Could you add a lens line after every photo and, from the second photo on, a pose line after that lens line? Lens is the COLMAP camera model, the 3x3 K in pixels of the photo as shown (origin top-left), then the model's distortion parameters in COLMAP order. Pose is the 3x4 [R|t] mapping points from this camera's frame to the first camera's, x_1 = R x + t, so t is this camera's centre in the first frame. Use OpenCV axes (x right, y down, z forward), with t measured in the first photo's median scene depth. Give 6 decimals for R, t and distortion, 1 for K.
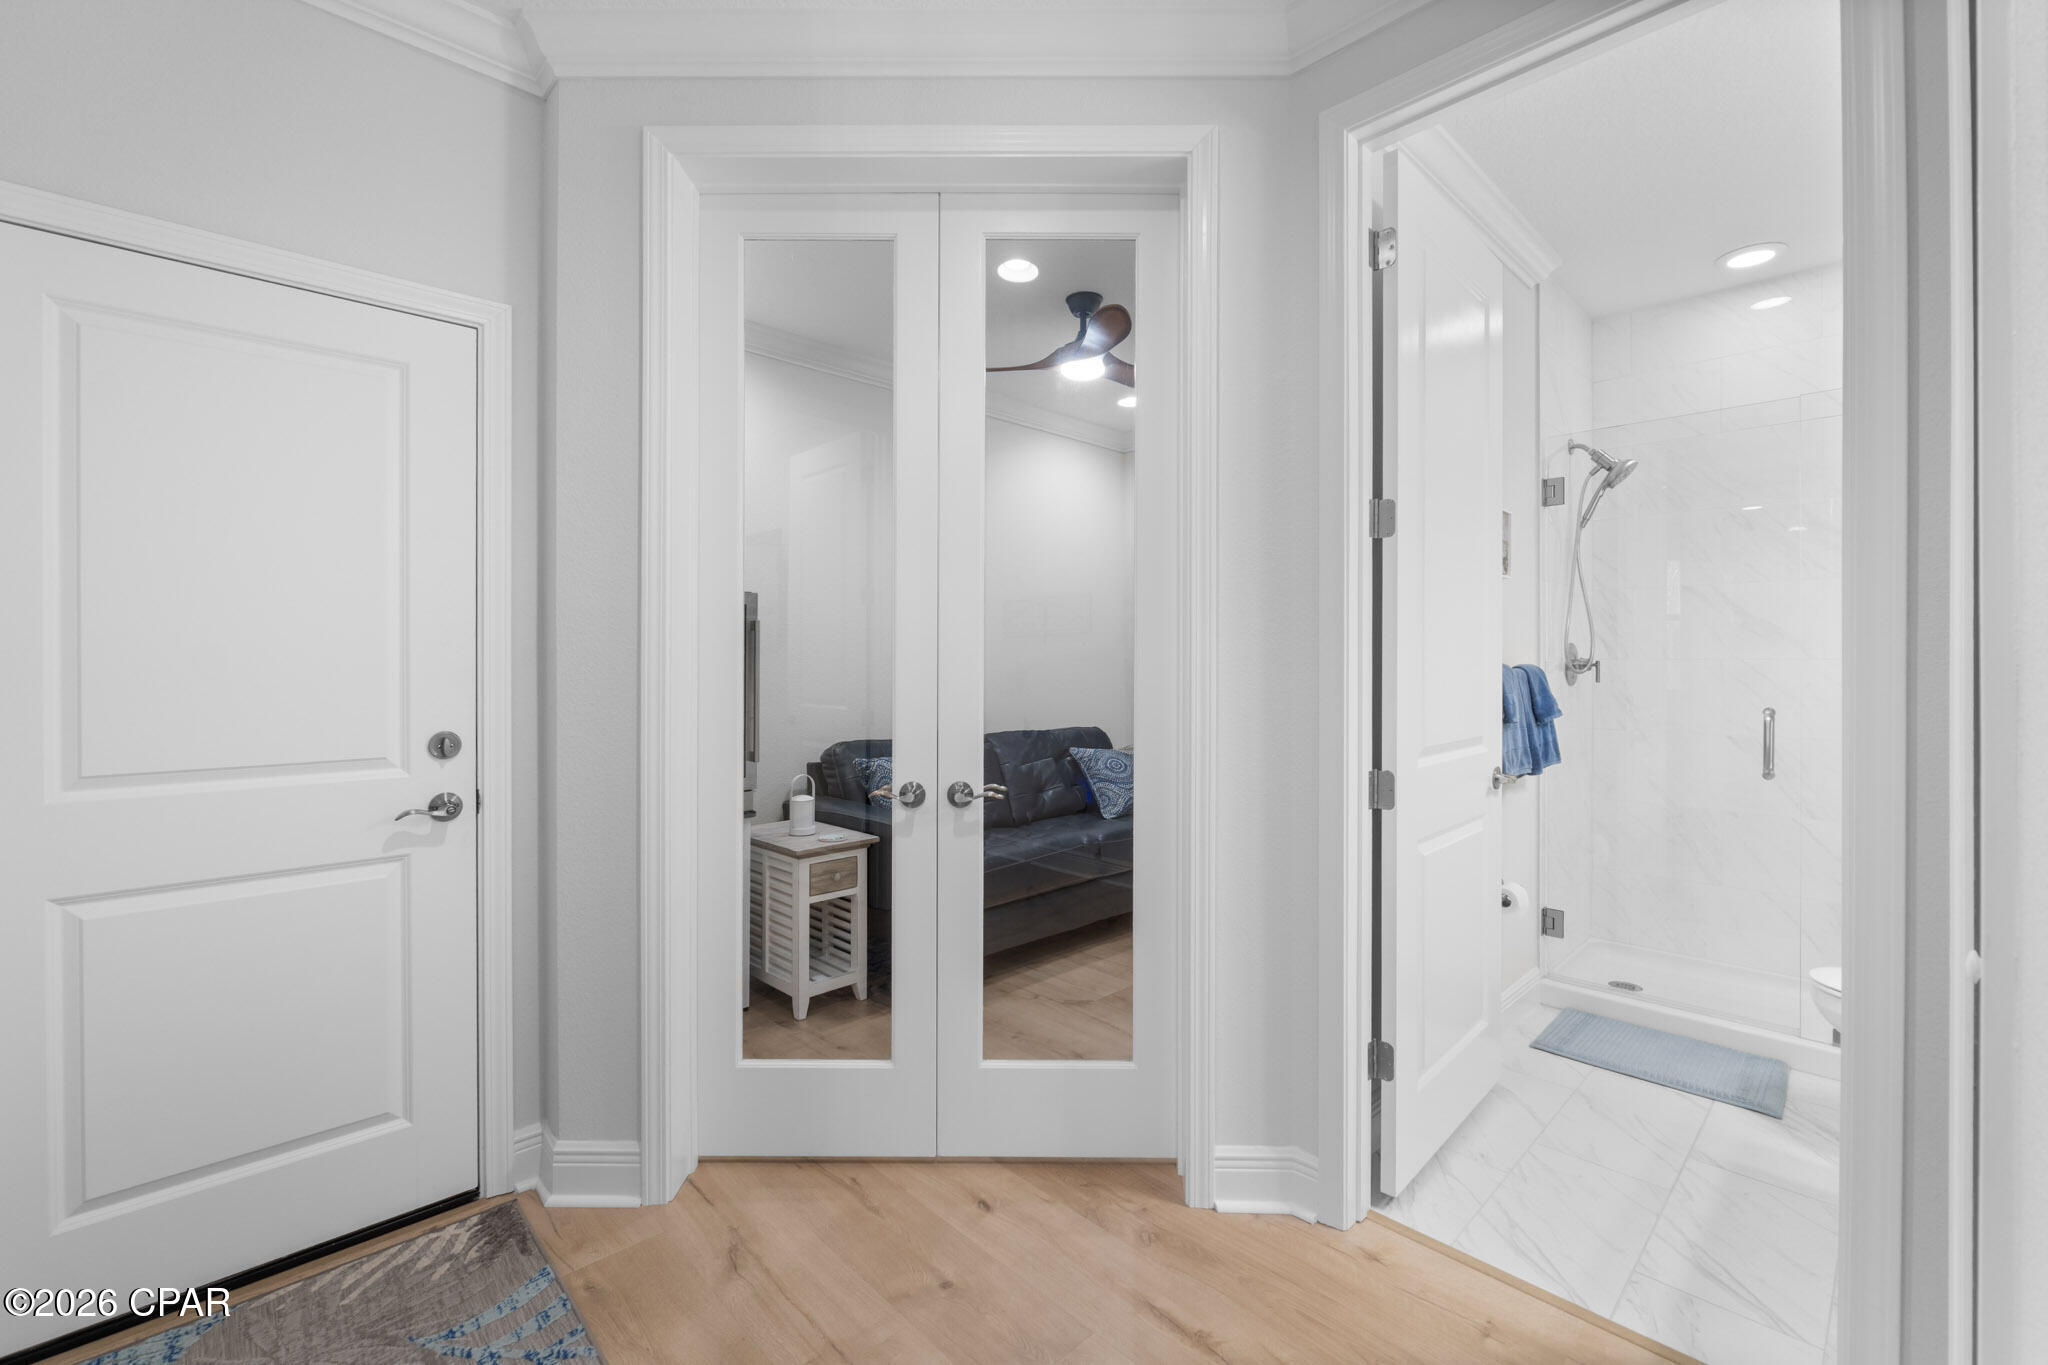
lens RADIAL K [[868.8, 0, 1039.8], [0, 868.8, 673.6], [0, 0, 1]] dist [-0.005147, -0.000509]
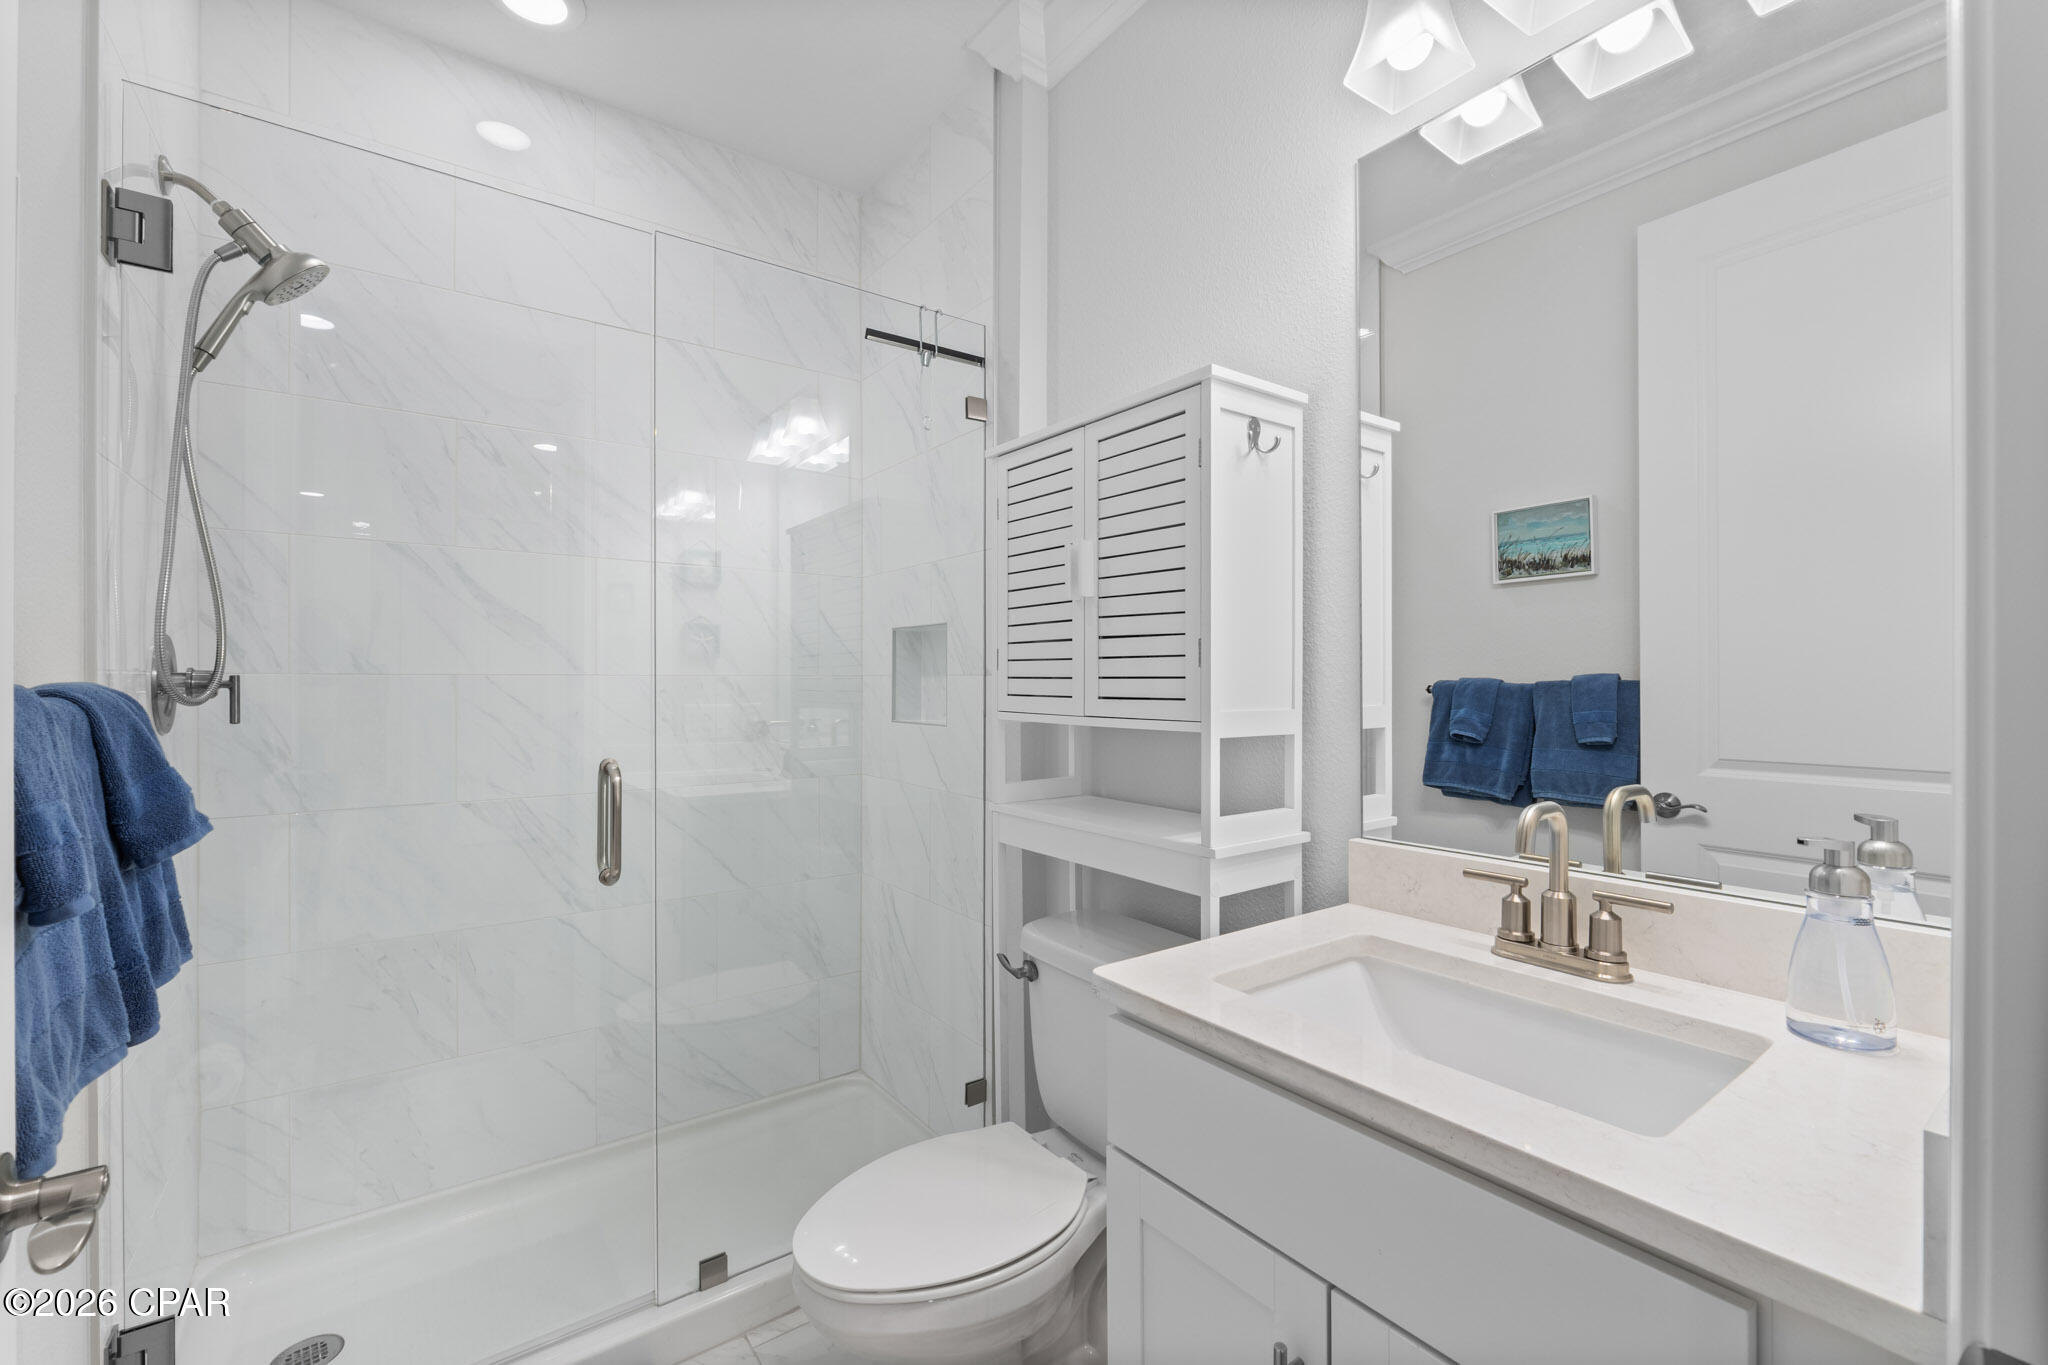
lens RADIAL K [[868.8, 0, 1039.8], [0, 868.8, 673.6], [0, 0, 1]] dist [-0.005147, -0.000509]
pose [[0.136748, 0.008334, 0.990571, 0.261962], [0.010628, 0.999895, -0.009880, -0.006627], [-0.990549, 0.011879, 0.136645, 0.535850]]
